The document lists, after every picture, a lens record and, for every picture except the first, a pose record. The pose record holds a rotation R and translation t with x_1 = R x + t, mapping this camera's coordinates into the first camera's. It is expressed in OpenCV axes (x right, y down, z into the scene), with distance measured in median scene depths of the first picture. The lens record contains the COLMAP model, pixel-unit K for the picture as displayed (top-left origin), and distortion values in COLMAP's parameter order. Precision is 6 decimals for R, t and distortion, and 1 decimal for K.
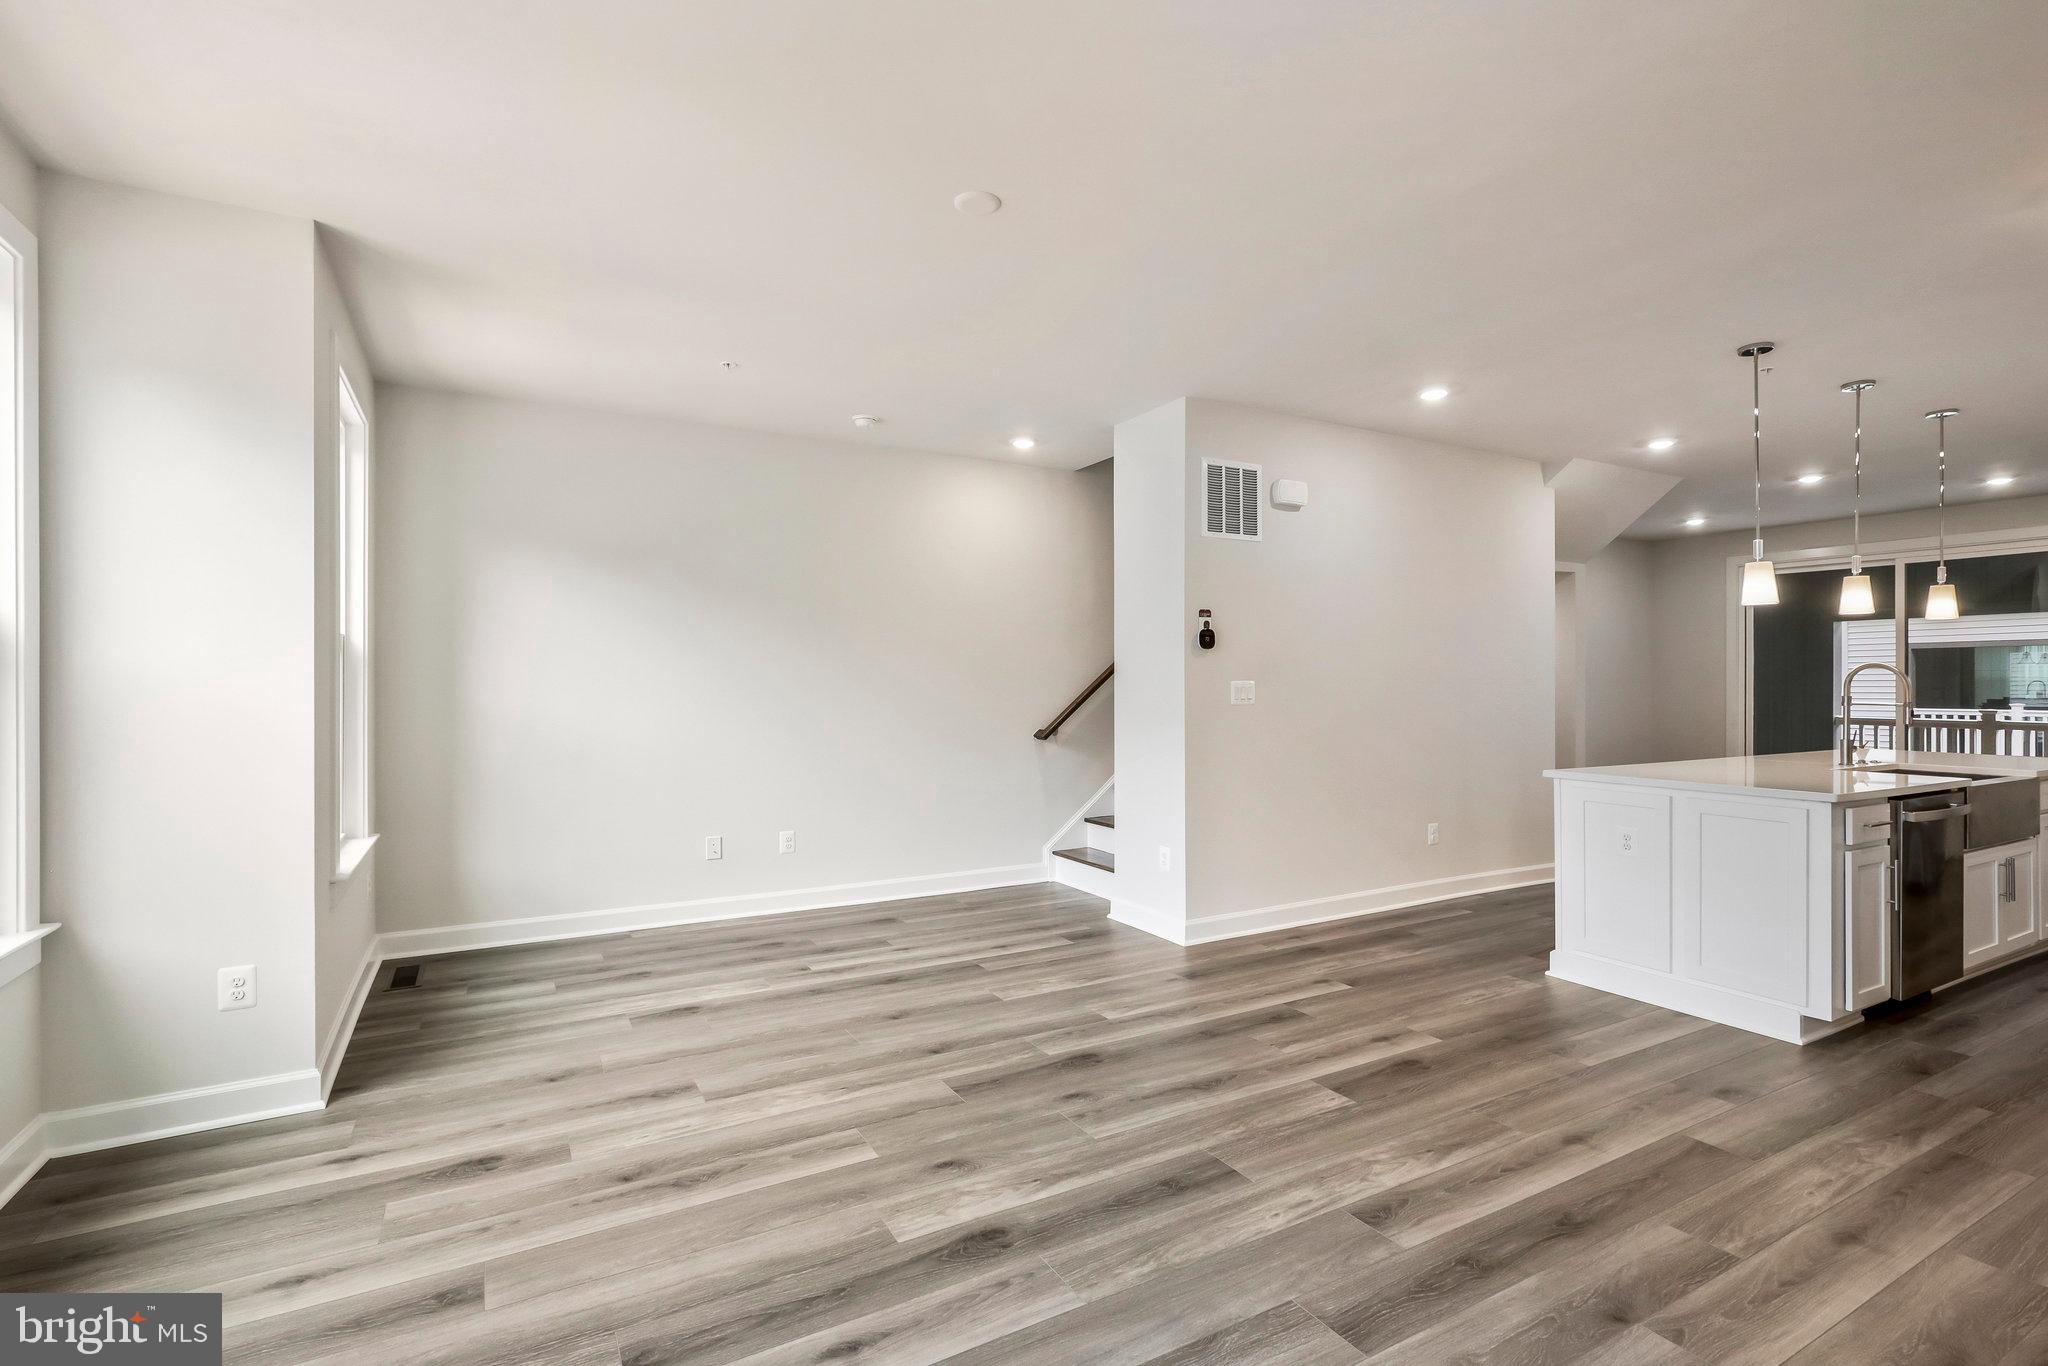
lens RADIAL K [[953.1, 0, 1025.6], [0, 953.1, 672.8], [0, 0, 1]] dist [-0.000314, 0.002282]
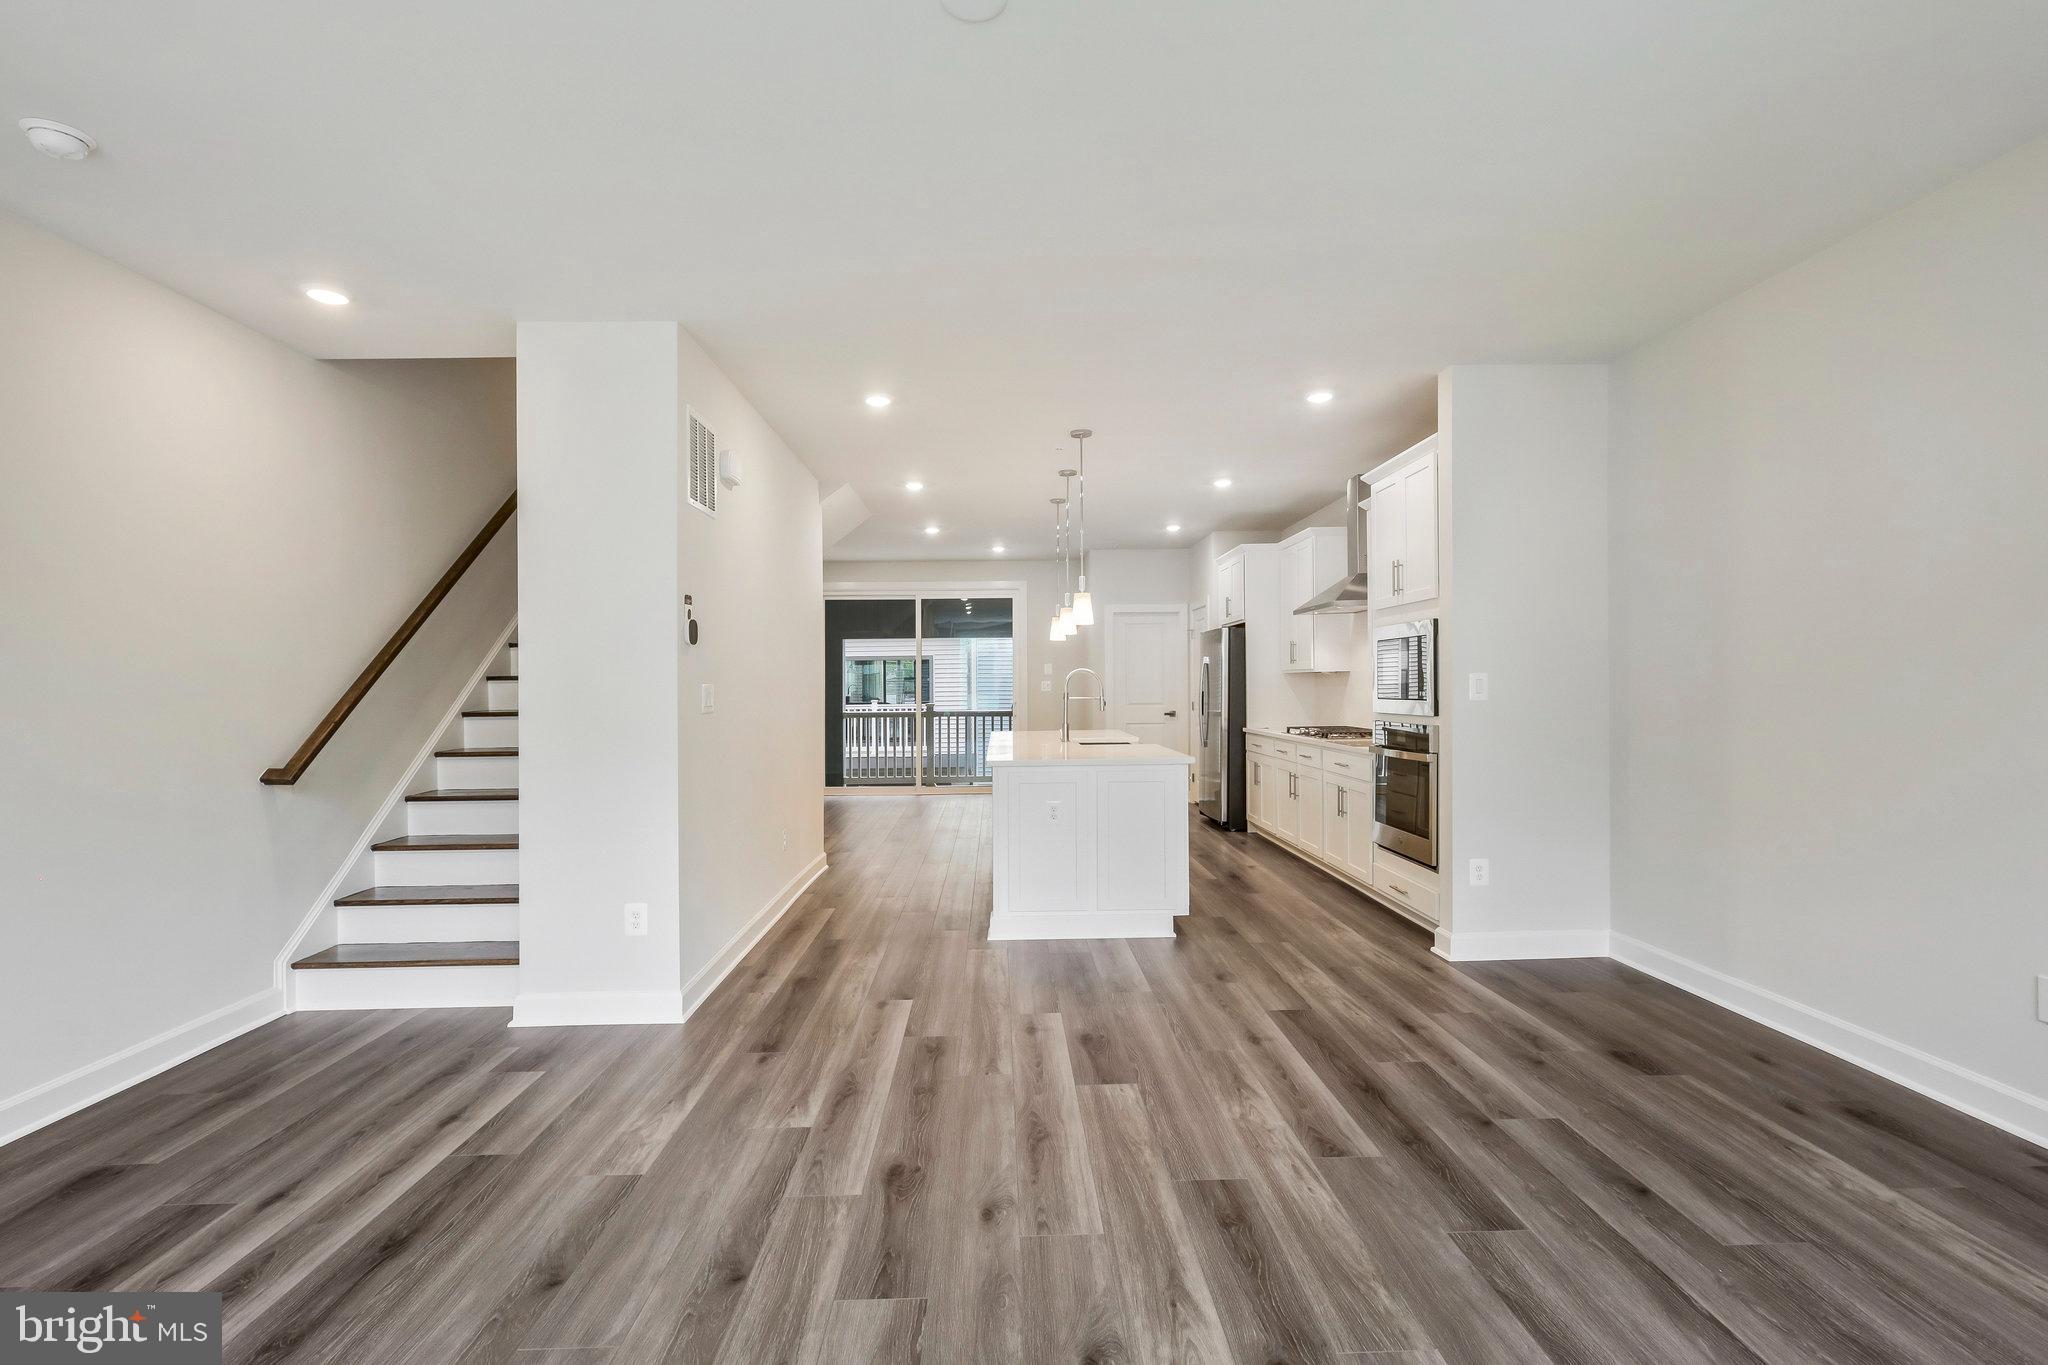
lens RADIAL K [[953.1, 0, 1025.4], [0, 953.1, 679.0], [0, 0, 1]] dist [-0.000314, 0.002282]
pose [[0.469491, 0.000174, 0.882937, -0.450139], [0.002236, 0.999997, -0.001386, 0.006875], [-0.882934, 0.002625, 0.469489, 0.440264]]
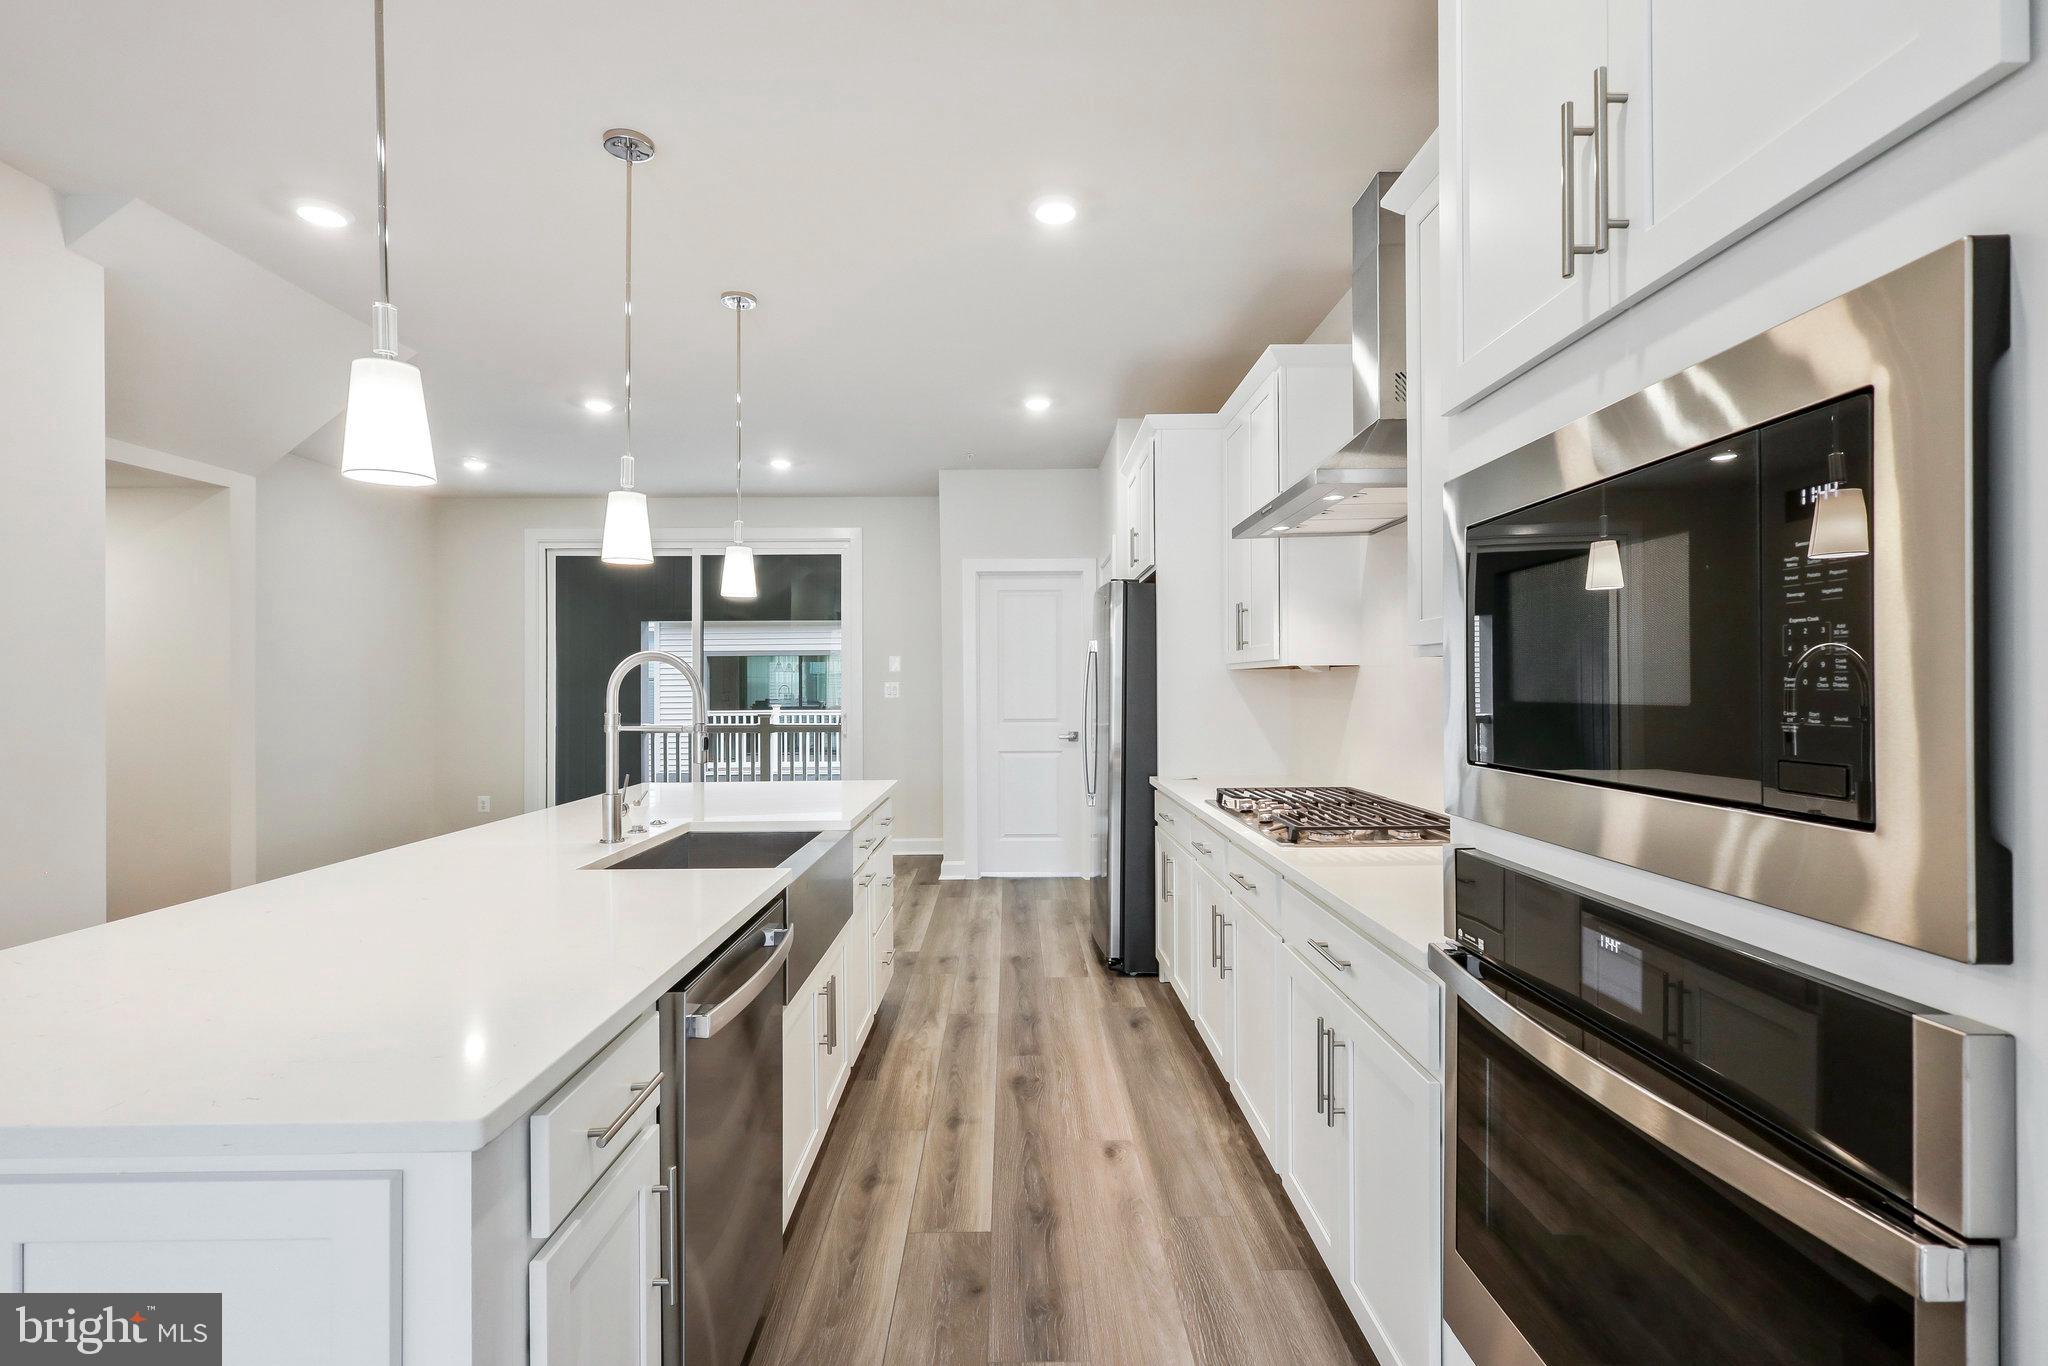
lens RADIAL K [[953.1, 0, 1021.6], [0, 953.1, 688.1], [0, 0, 1]] dist [-0.000314, 0.002282]
pose [[0.482189, -0.004643, 0.876055, 0.560671], [-0.004047, 0.999963, 0.007527, 0.004989], [-0.876058, -0.007175, 0.482153, 0.603059]]
